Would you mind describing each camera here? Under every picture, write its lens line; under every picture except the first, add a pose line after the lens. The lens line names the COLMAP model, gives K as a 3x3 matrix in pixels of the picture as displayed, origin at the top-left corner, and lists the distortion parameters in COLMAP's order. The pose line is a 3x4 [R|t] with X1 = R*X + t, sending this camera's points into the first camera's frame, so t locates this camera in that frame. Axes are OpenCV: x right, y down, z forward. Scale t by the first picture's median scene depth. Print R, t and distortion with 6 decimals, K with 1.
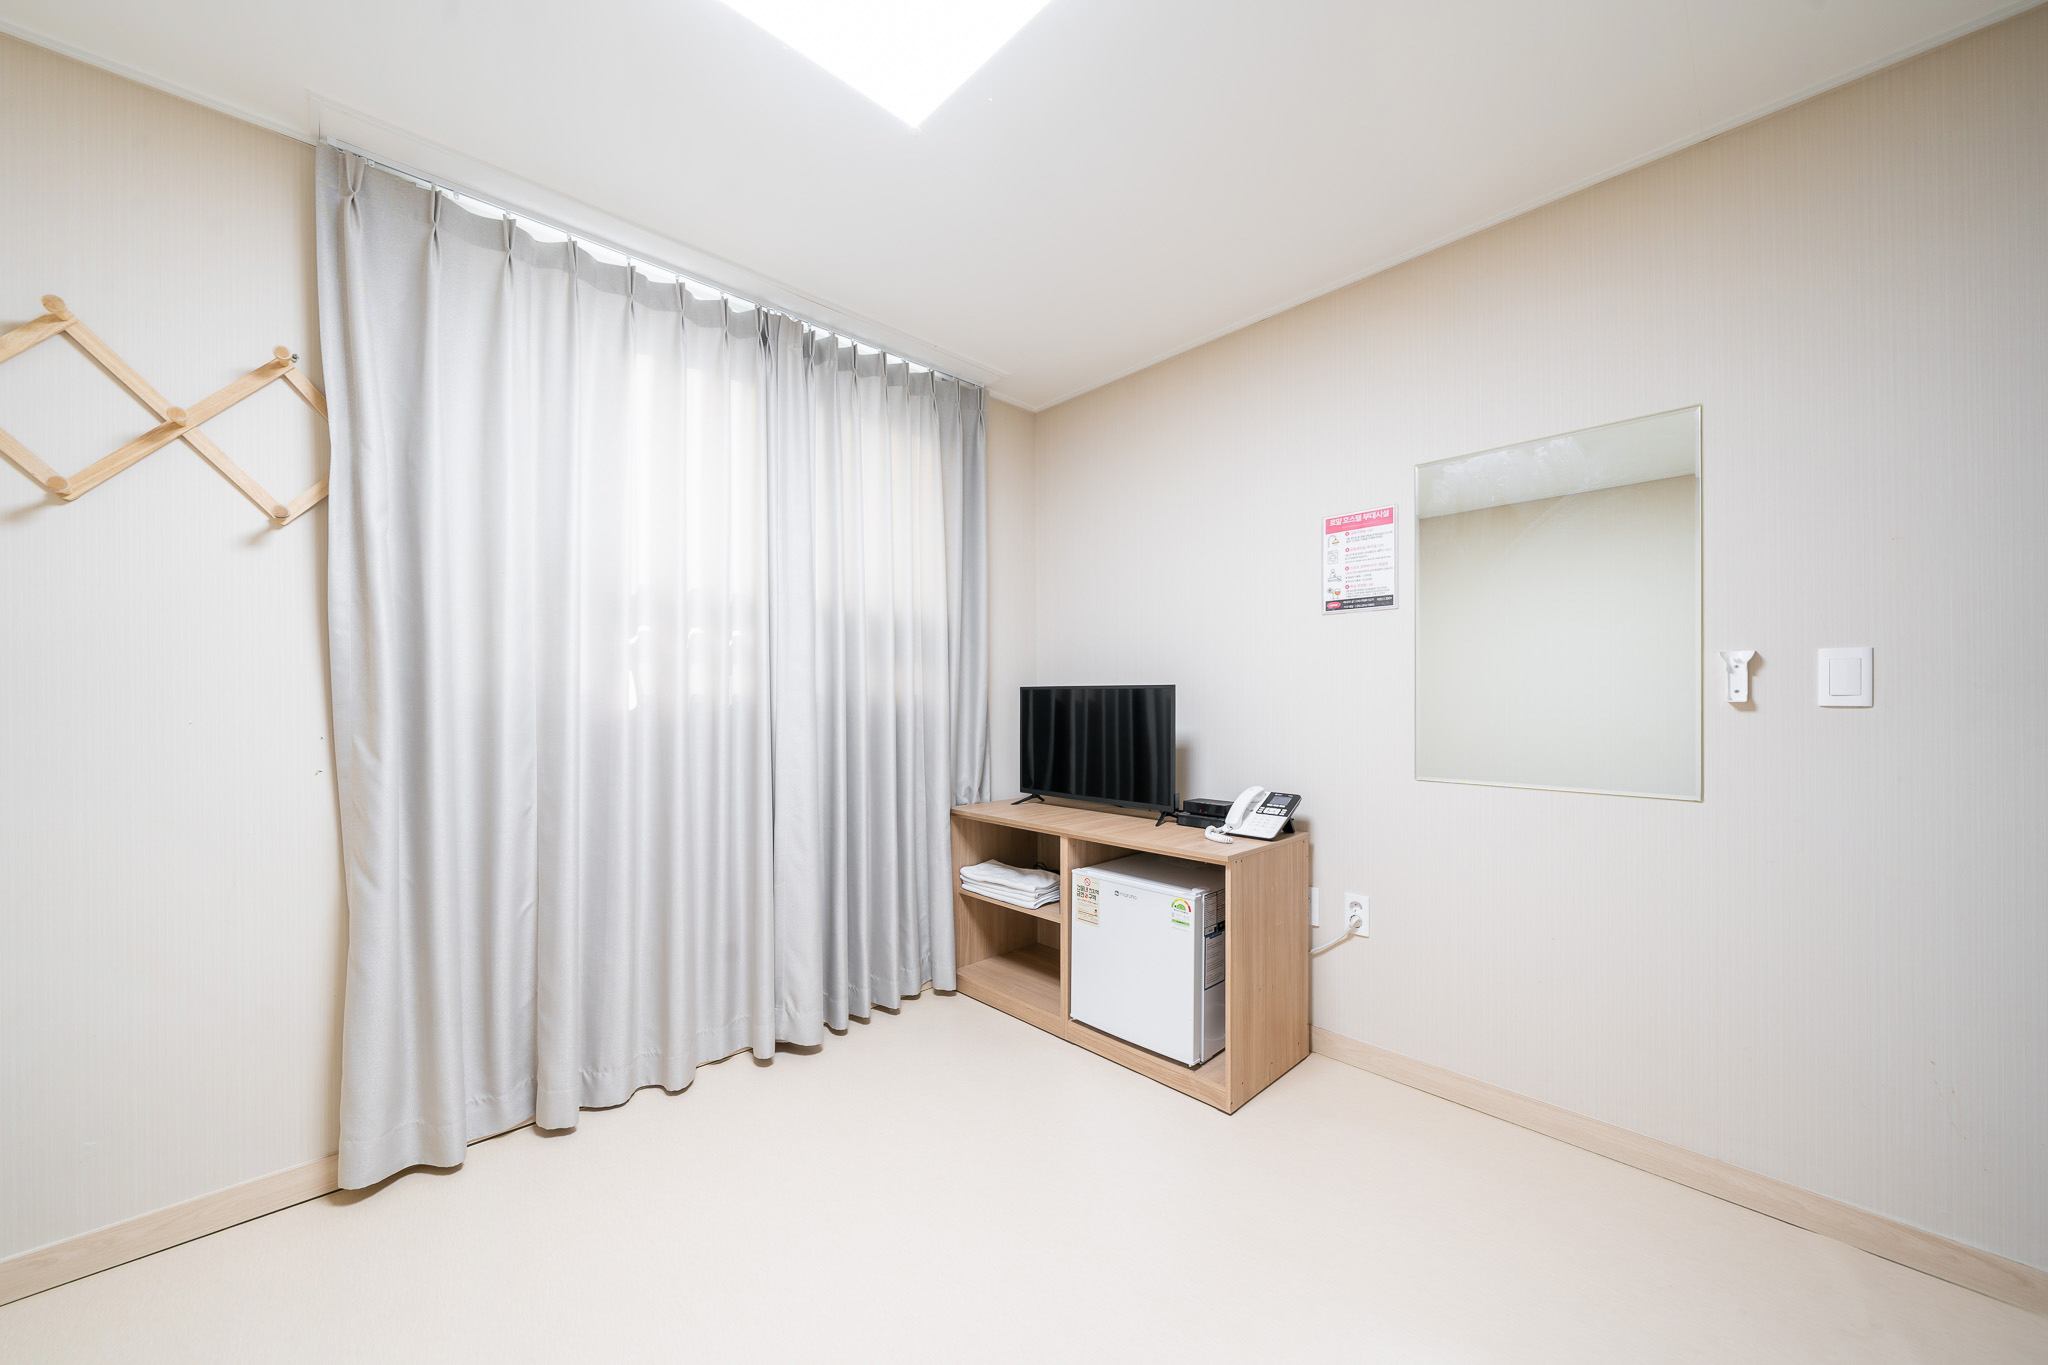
lens RADIAL K [[752.9, 0, 1029.2], [0, 752.9, 696.0], [0, 0, 1]] dist [0.002701, 0.000379]
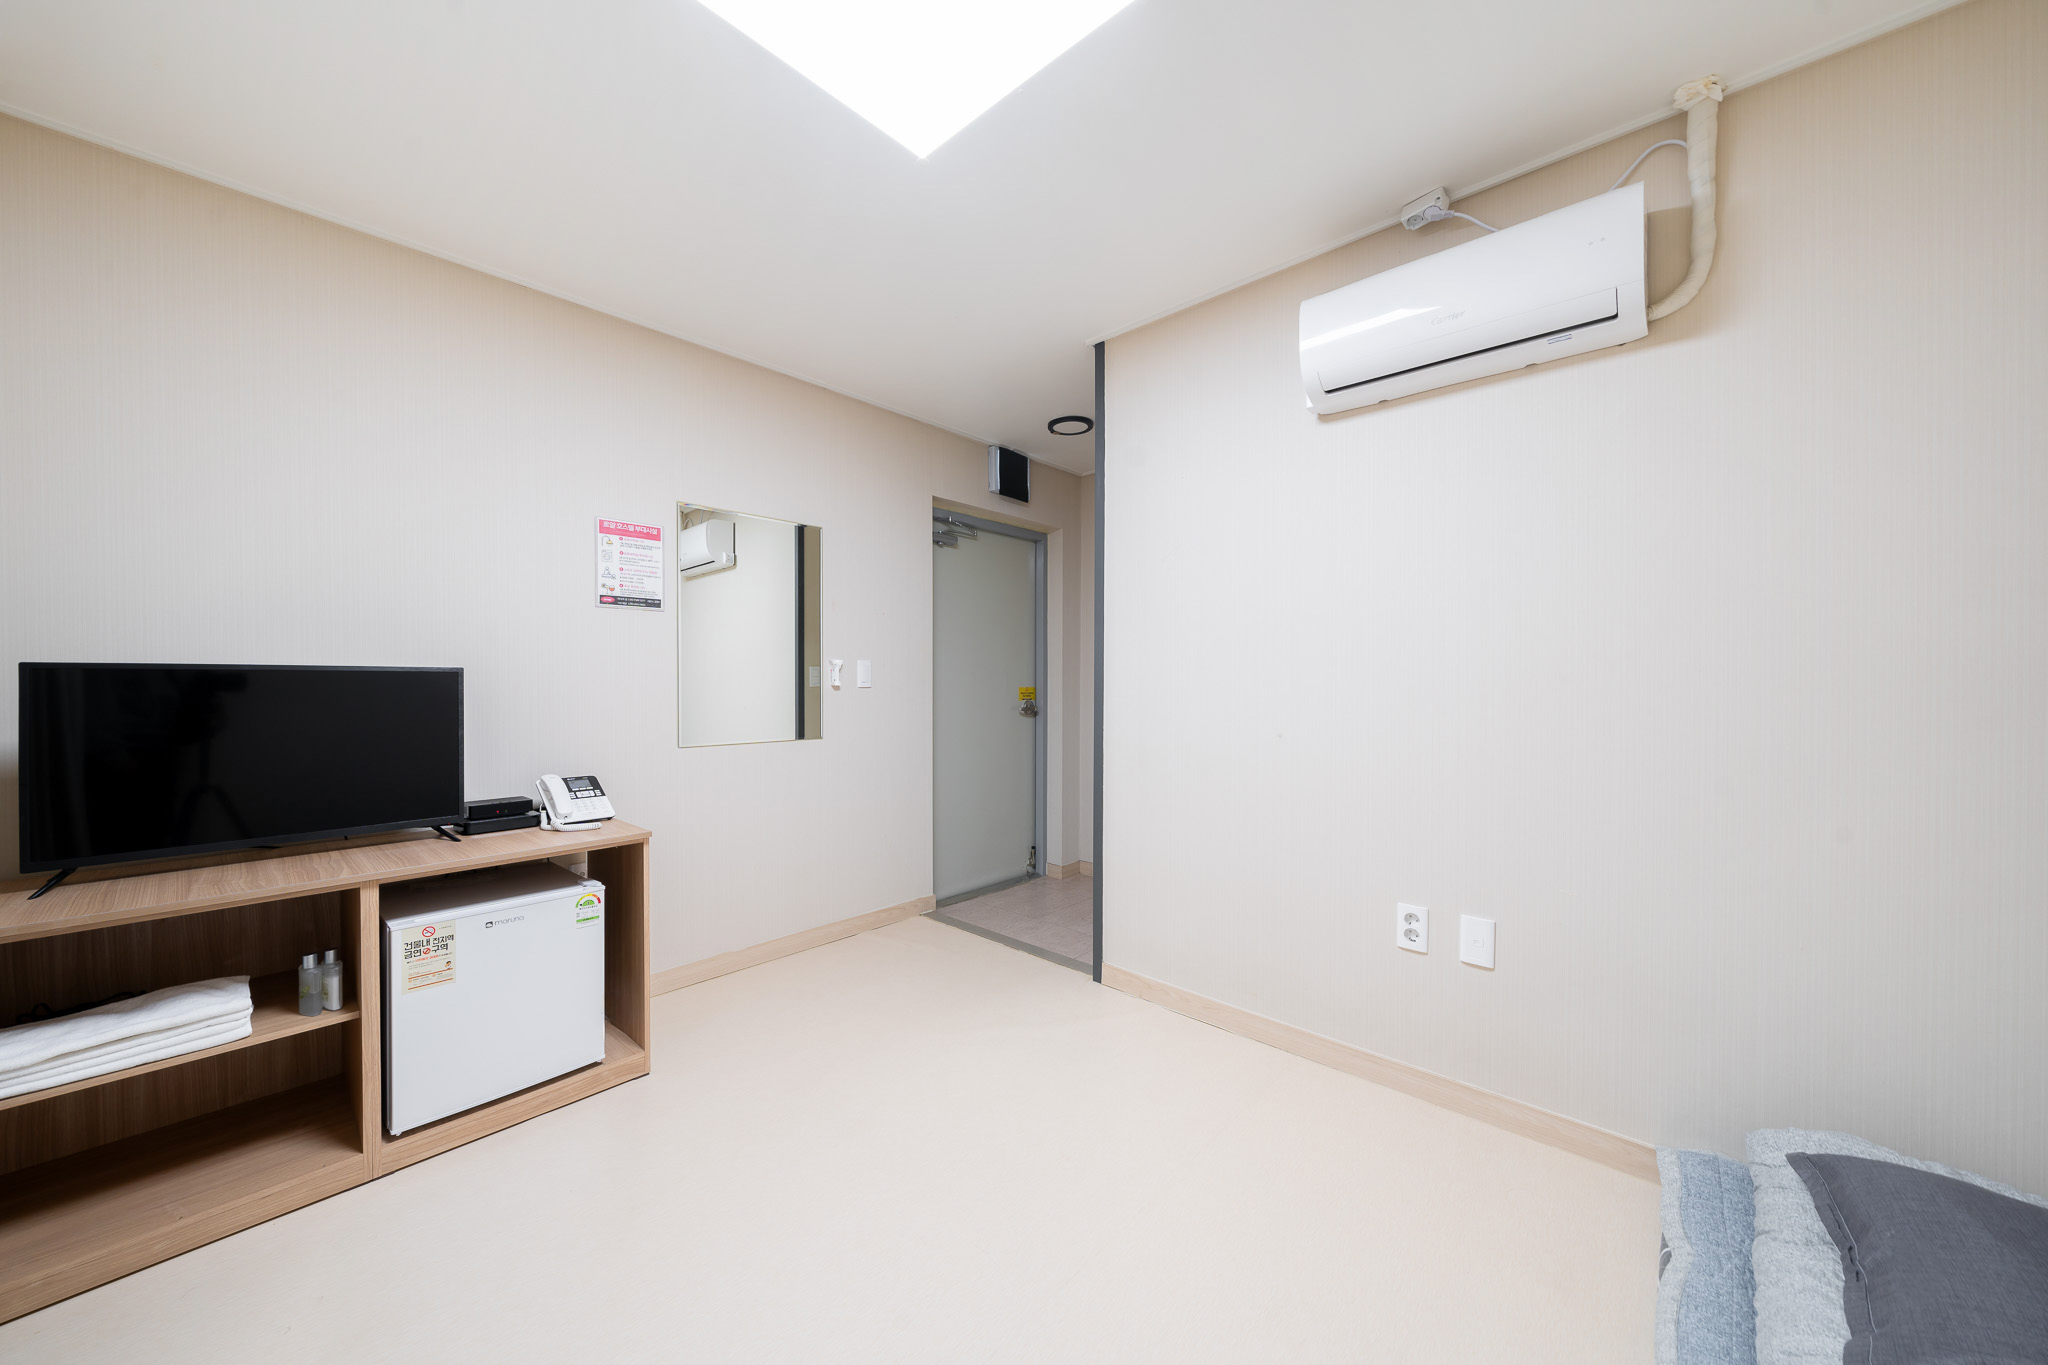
lens RADIAL K [[708.7, 0, 1026.0], [0, 708.7, 679.7], [0, 0, 1]] dist [-0.000897, -0.000145]
pose [[-0.081816, 0.002085, 0.996645, -0.695035], [-0.003672, 0.999990, -0.002393, -0.003226], [-0.996641, -0.003856, -0.081808, 0.486740]]
